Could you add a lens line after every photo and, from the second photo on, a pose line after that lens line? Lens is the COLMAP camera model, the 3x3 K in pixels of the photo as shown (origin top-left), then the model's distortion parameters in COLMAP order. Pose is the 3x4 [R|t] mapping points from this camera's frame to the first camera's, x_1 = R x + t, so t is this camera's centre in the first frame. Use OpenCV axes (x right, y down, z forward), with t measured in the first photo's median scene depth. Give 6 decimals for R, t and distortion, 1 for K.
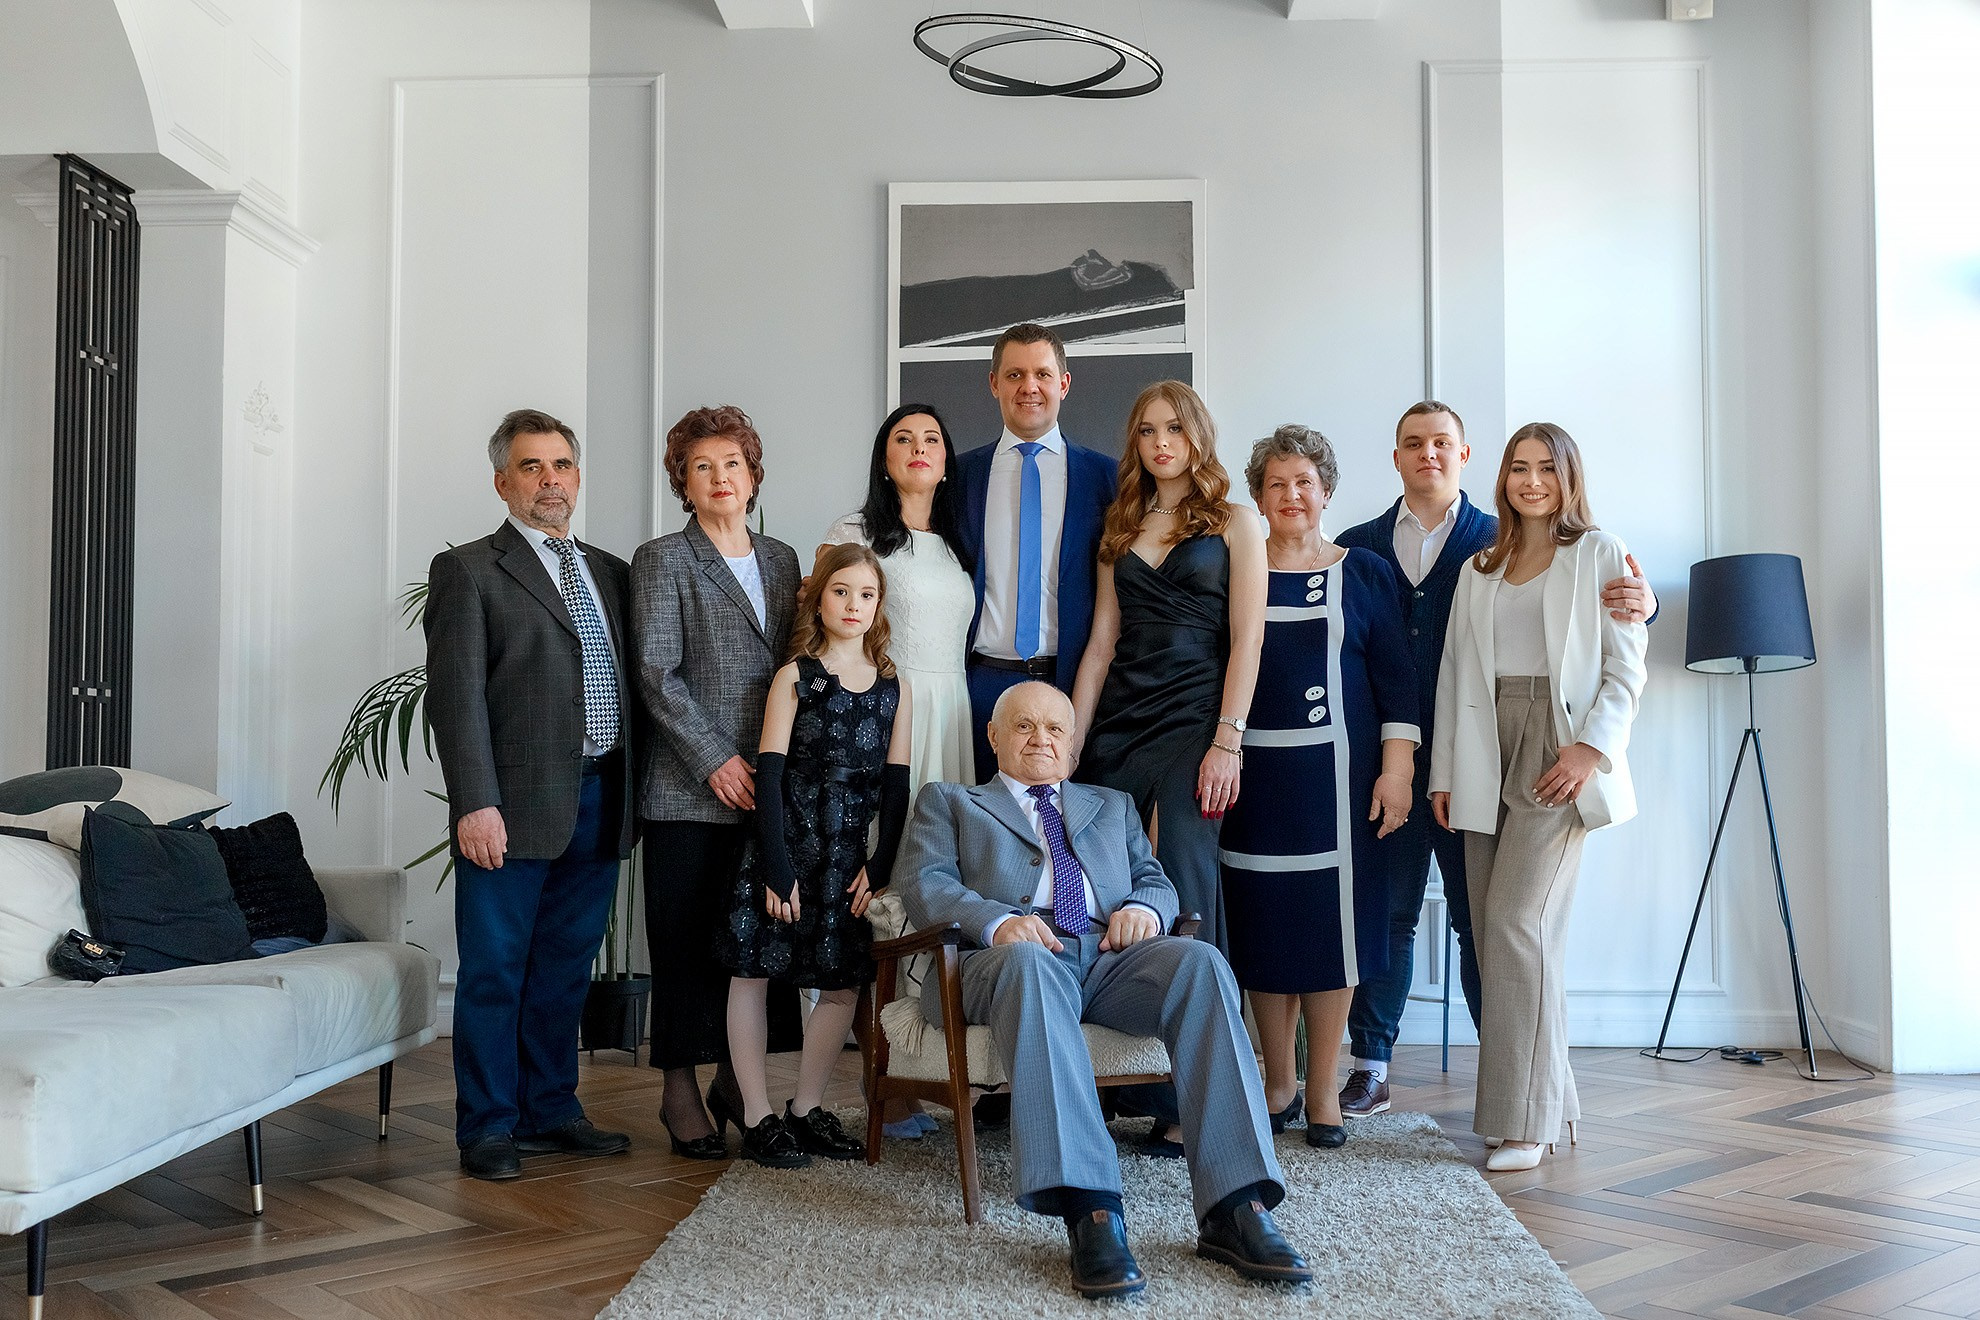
lens RADIAL K [[1985.4, 0, 990.0], [0, 1985.4, 660.0], [0, 0, 1]] dist [0.004933, 0.005605]
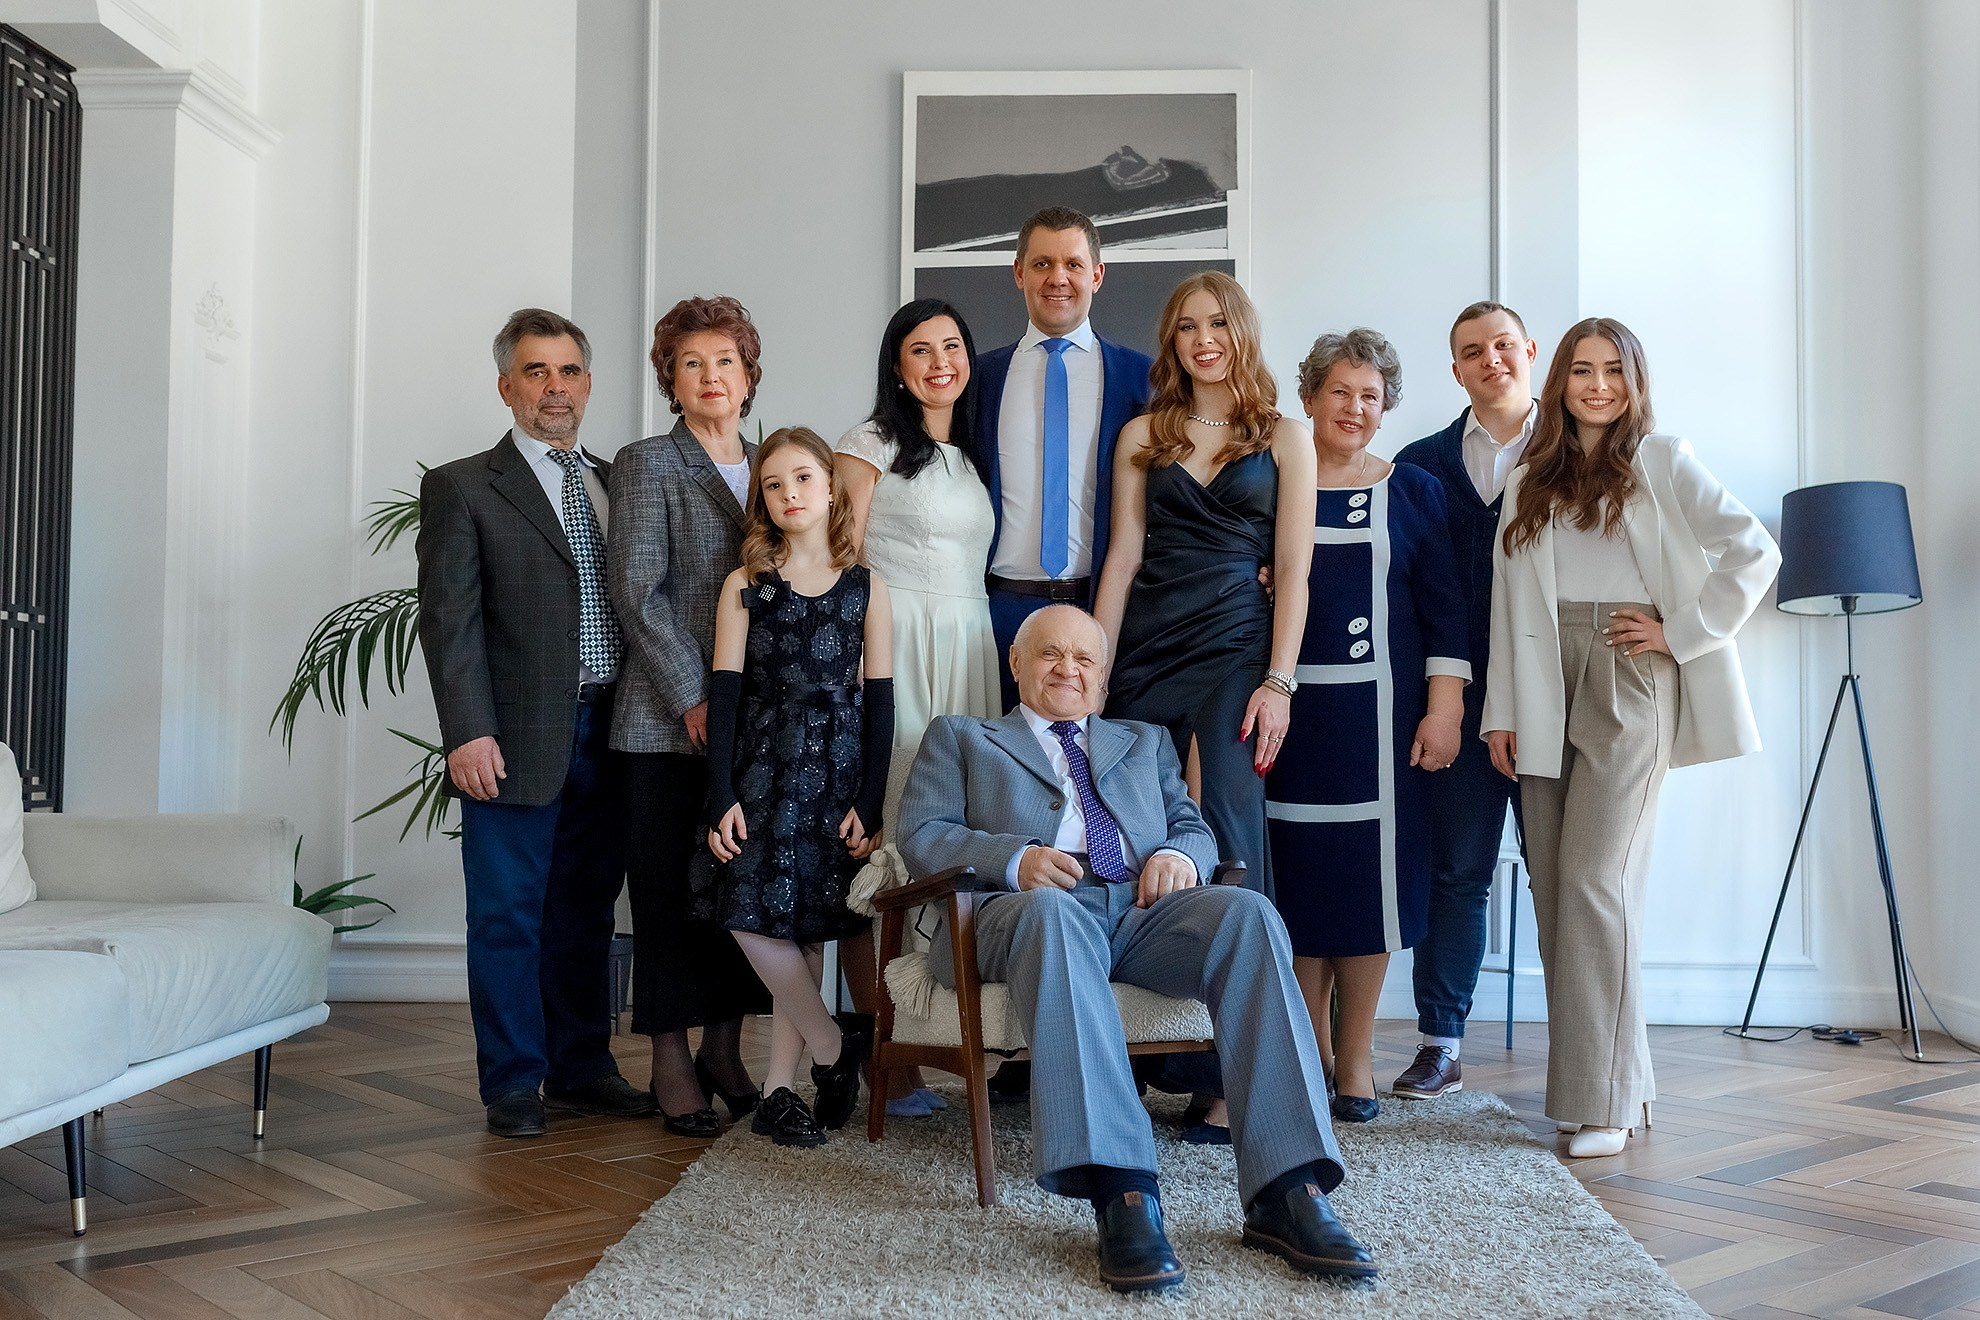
lens RADIAL K [[2073.4, 0, 993.5], [0, 2073.4, 634.2], [0, 0, 1]] dist [0.003616, 0.004521]
pose [[0.999940, 0.008254, -0.007149, -0.001000], [-0.008248, 0.999966, 0.000860, 0.023379], [0.007156, -0.000801, 0.999974, 0.064520]]
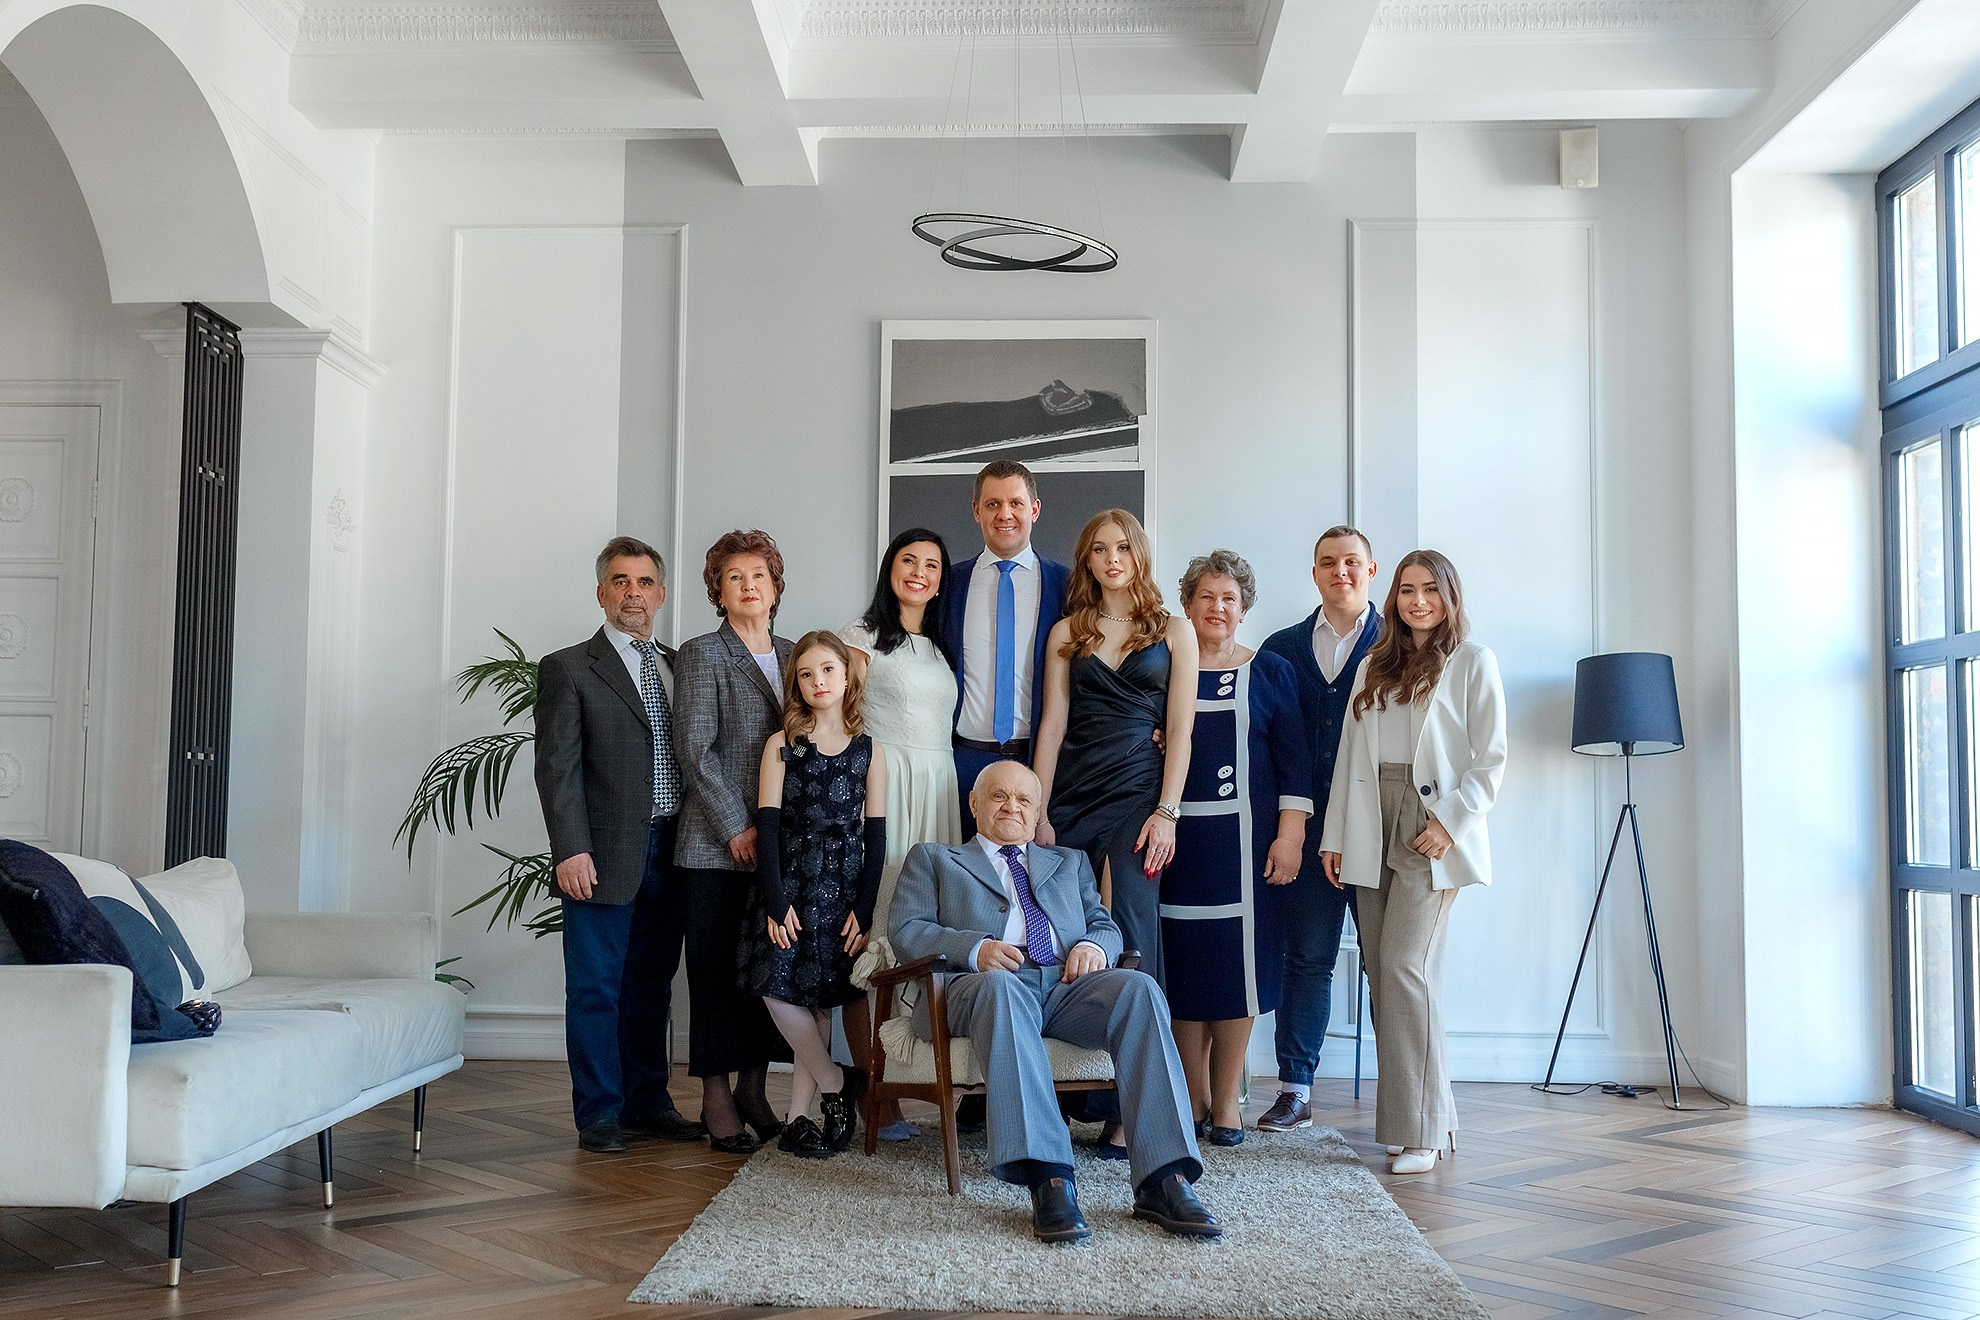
lens RADIAL K [[2038.2, 0, 920.9], [0, 2038.2, 658.9], [0, 0, 1]] dist [0.010320, 0.003855]
pose [[0.999831, 0.010870, -0.014843, -0.011852], [-0.011307, 0.999495, -0.029696, -0.012587], [0.014513, 0.029858, 0.999449, -0.239614]]
